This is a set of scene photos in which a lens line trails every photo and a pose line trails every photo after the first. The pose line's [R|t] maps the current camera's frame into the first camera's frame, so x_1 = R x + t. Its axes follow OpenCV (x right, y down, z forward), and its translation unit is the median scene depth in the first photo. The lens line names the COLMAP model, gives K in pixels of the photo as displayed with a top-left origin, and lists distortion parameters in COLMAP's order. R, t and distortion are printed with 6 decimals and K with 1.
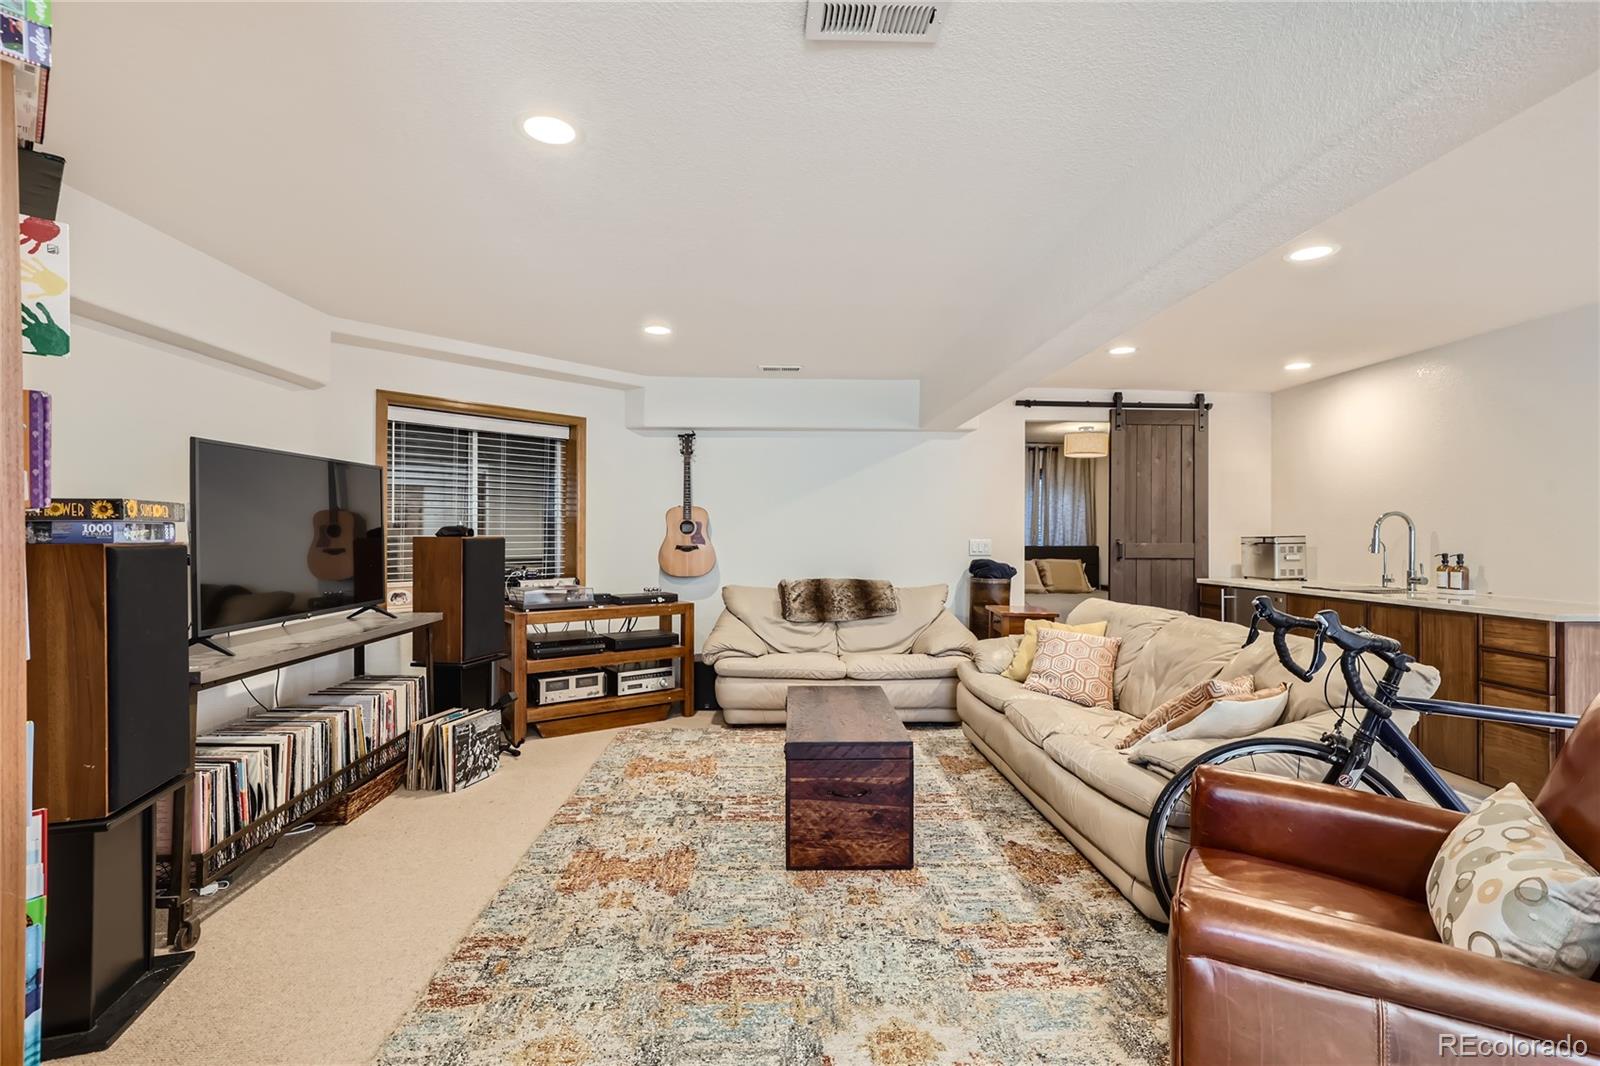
lens RADIAL K [[730.0, 0, 799.3], [0, 730.0, 535.5], [0, 0, 1]] dist [-0.001426, 0.002680]
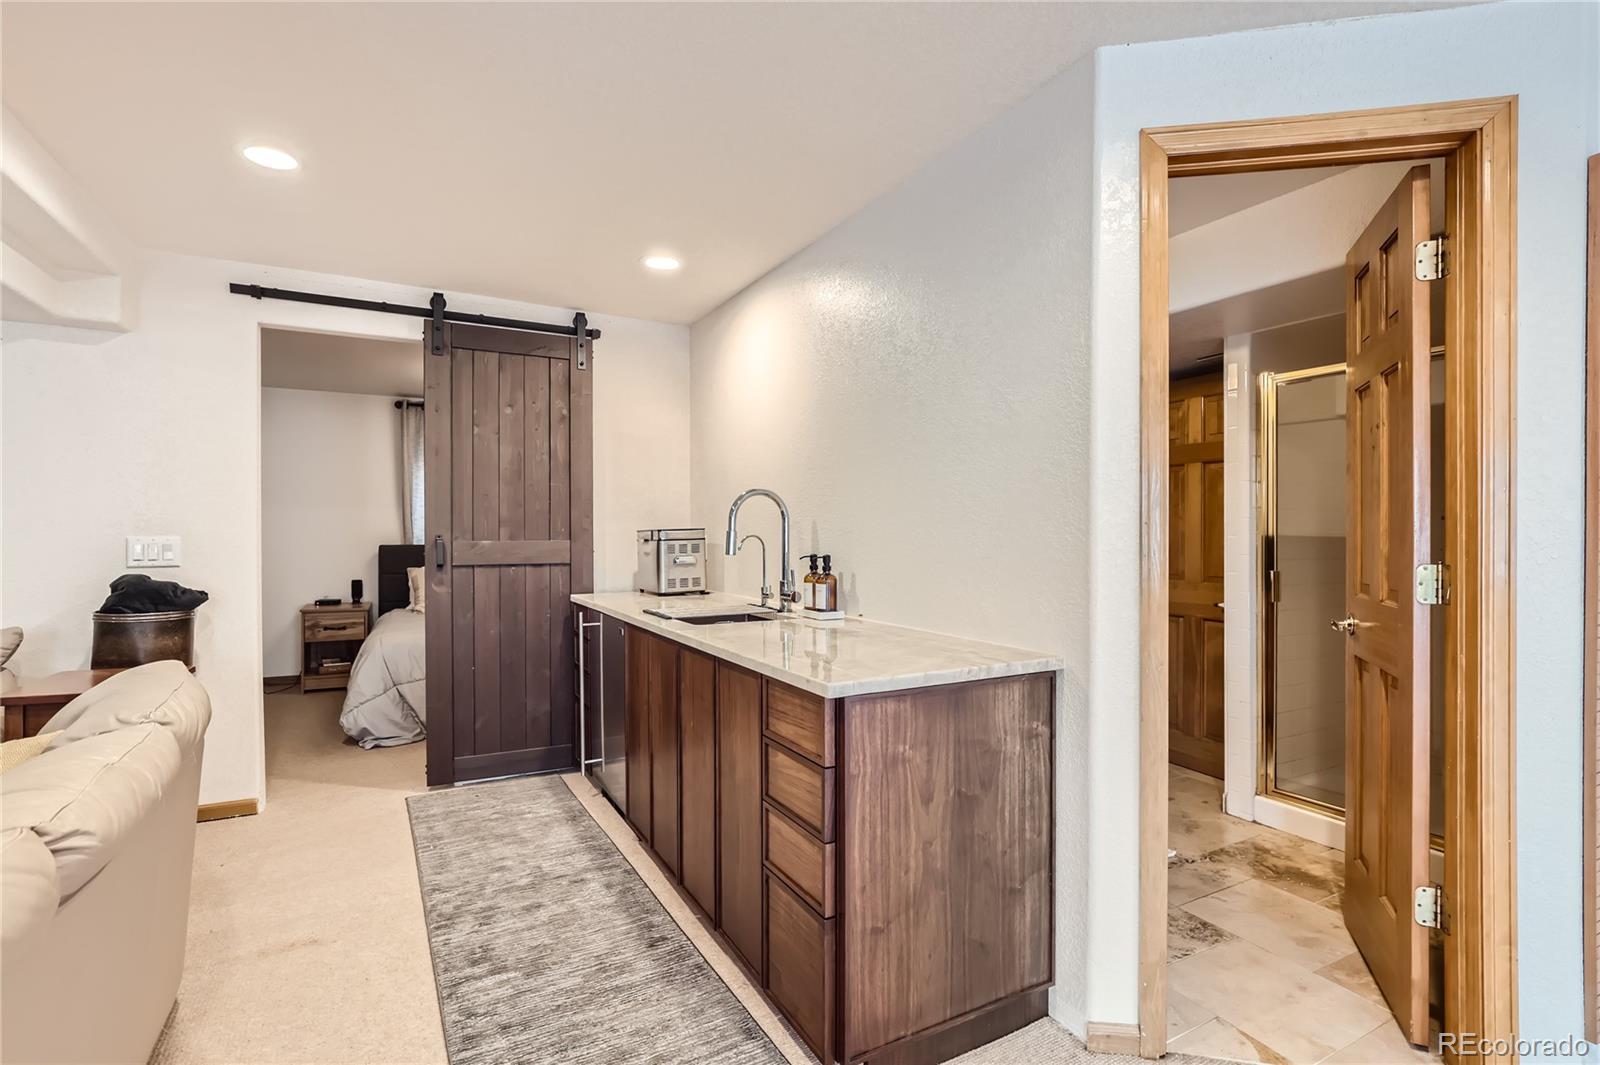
lens RADIAL K [[762.2, 0, 802.7], [0, 762.2, 531.0], [0, 0, 1]] dist [-0.006227, 0.000376]
pose [[0.903211, -0.004989, 0.429168, 0.452280], [0.004413, 0.999988, 0.002336, 0.001672], [-0.429175, -0.000216, 0.903222, 0.306241]]
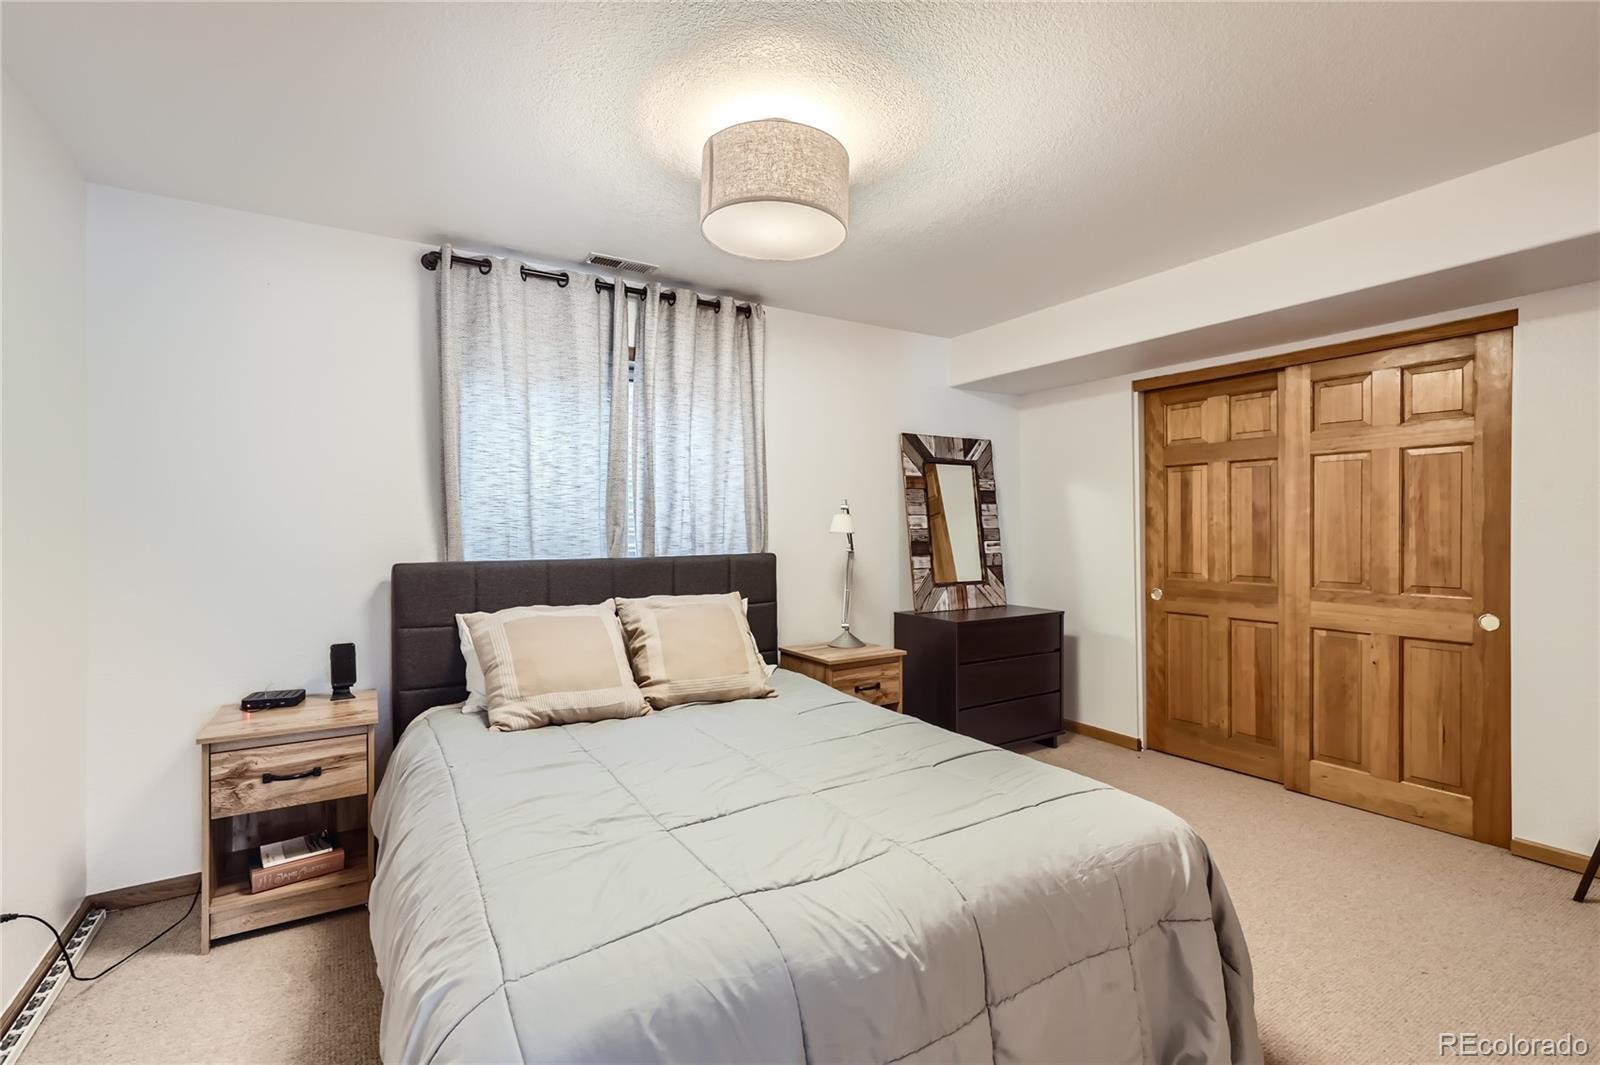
lens RADIAL K [[730.0, 0, 801.1], [0, 730.0, 533.4], [0, 0, 1]] dist [-0.001426, 0.002680]
pose [[0.870360, -0.010373, 0.492307, 0.365827], [0.014189, 0.999891, -0.004017, 0.007999], [-0.492212, 0.010481, 0.870412, 1.046512]]
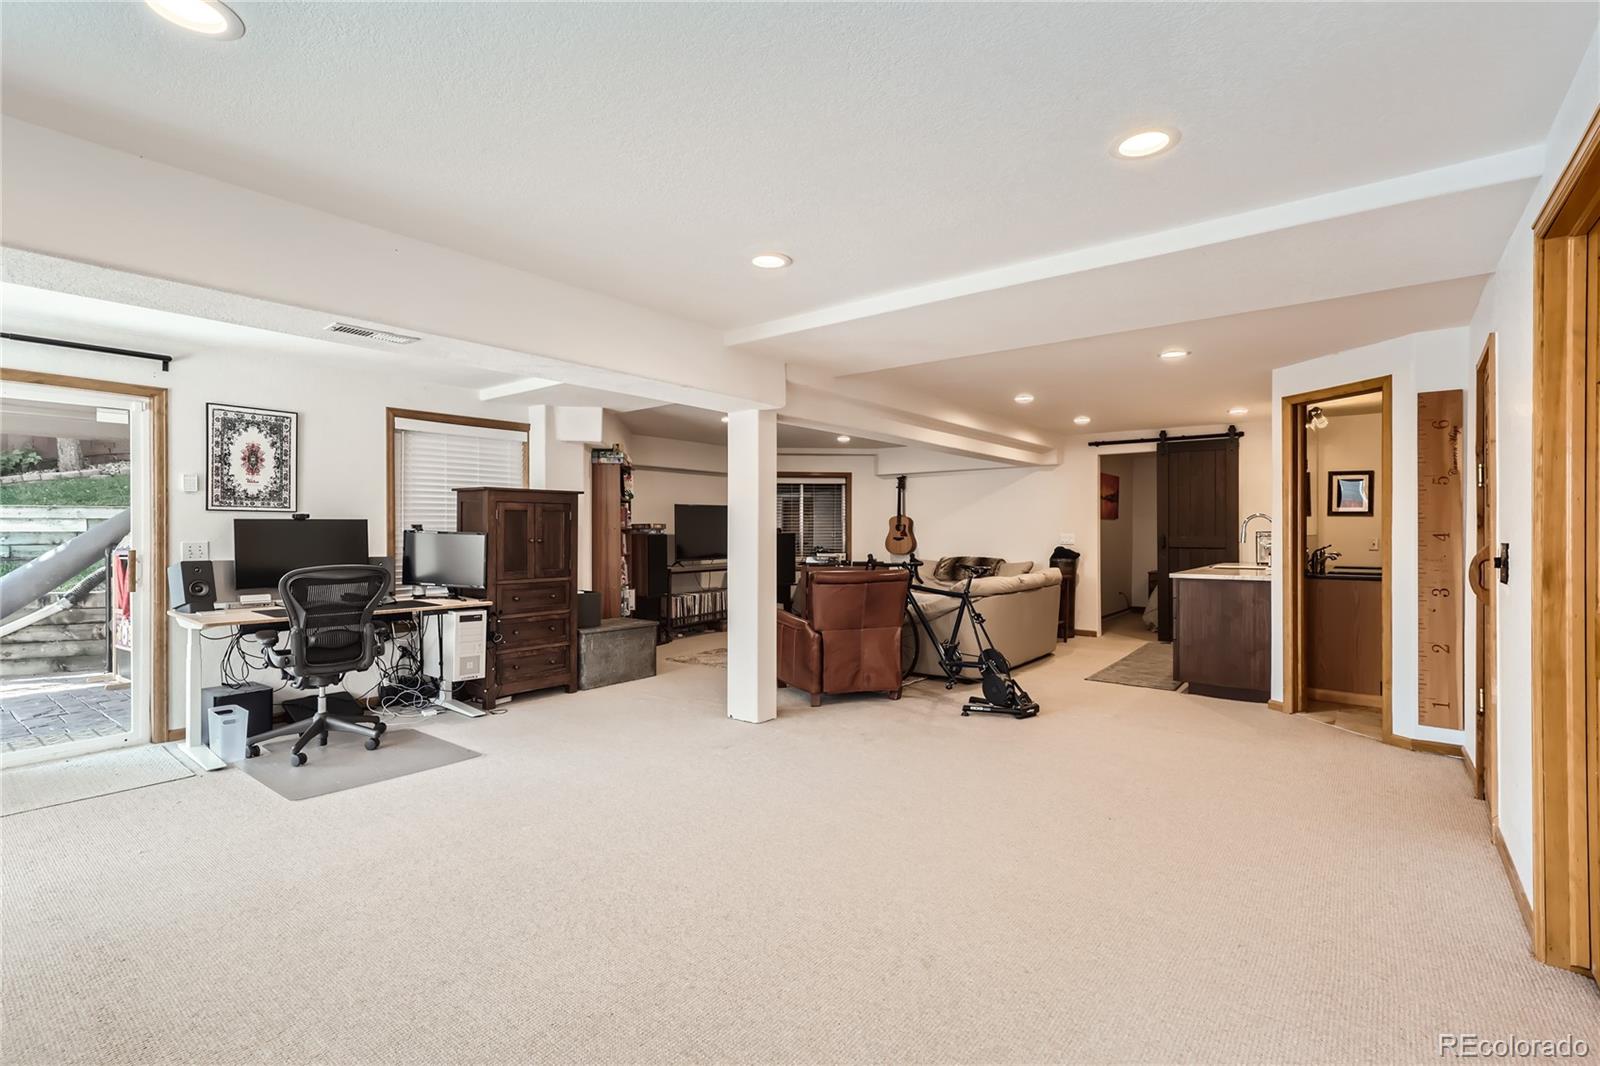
lens RADIAL K [[730.0, 0, 792.9], [0, 730.0, 530.2], [0, 0, 1]] dist [-0.001426, 0.002680]
pose [[0.744759, -0.004204, -0.667320, 0.876521], [0.002483, 0.999991, -0.003528, 0.001295], [0.667328, 0.000970, 0.744763, -0.561896]]
